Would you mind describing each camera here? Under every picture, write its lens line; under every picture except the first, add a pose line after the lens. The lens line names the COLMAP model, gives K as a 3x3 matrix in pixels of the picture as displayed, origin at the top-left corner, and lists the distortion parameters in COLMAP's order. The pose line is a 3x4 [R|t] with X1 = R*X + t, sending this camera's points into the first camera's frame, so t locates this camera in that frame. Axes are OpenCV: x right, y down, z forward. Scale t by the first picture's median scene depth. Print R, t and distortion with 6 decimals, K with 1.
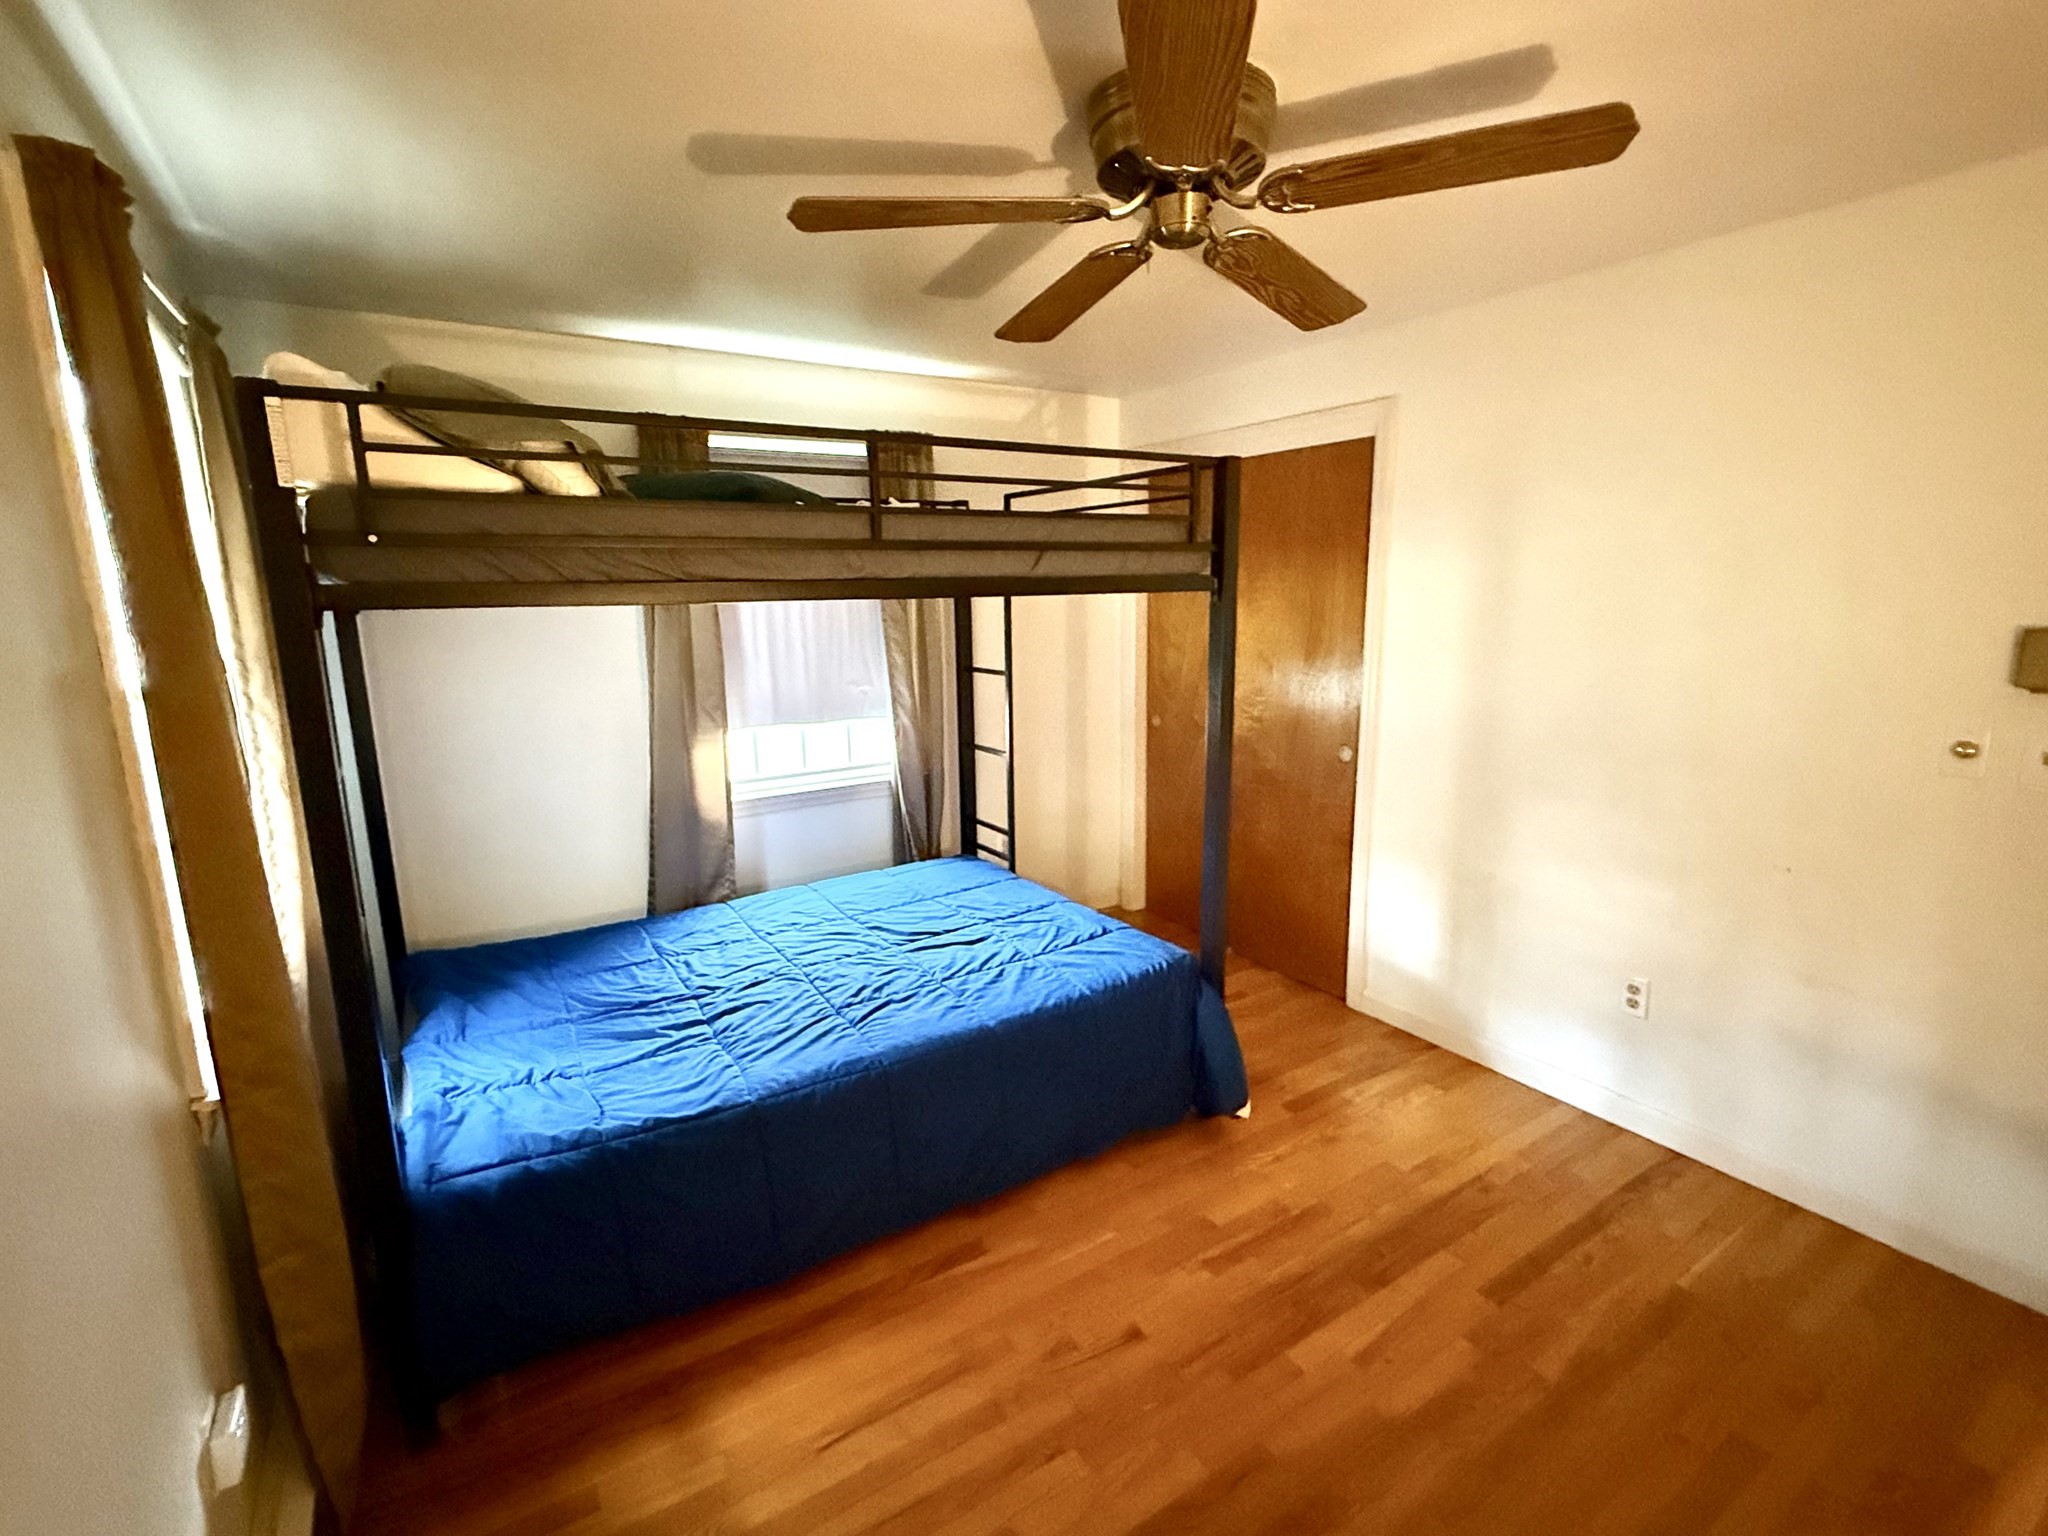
lens RADIAL K [[944.2, 0, 1018.0], [0, 944.2, 761.0], [0, 0, 1]] dist [-0.003095, -0.000207]
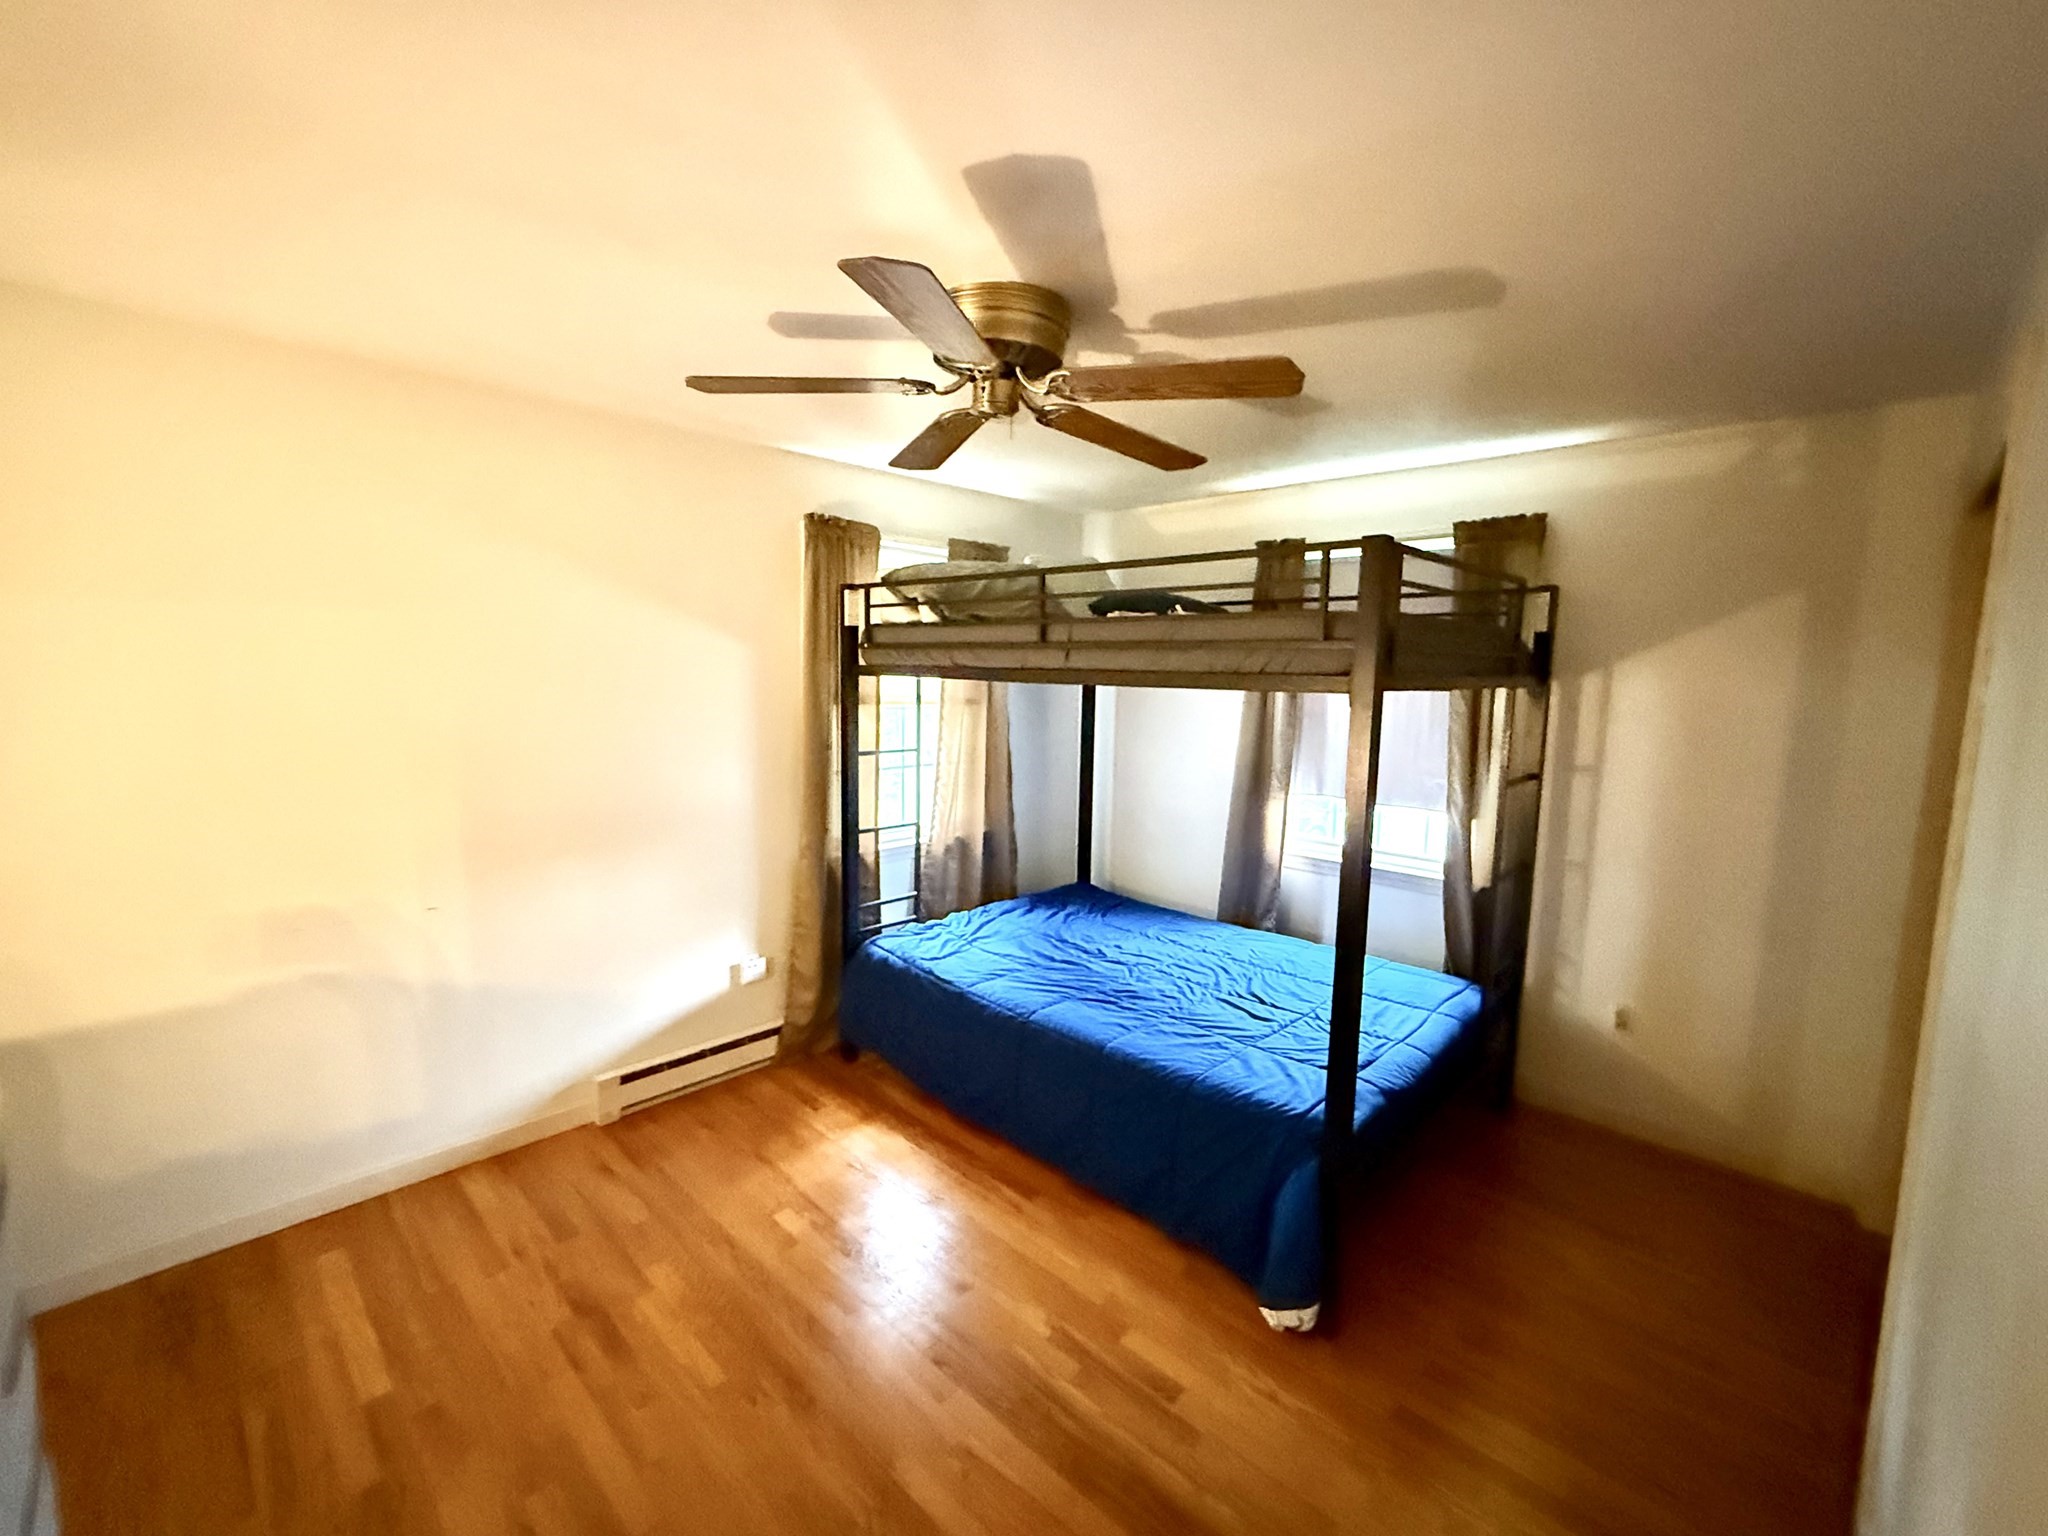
lens RADIAL K [[838.5, 0, 1014.4], [0, 838.5, 772.1], [0, 0, 1]] dist [-0.004032, 0.000437]
pose [[0.231499, 0.139411, -0.962794, 0.829337], [-0.199651, 0.975421, 0.093234, -0.116786], [0.952128, 0.170639, 0.253643, 0.518656]]
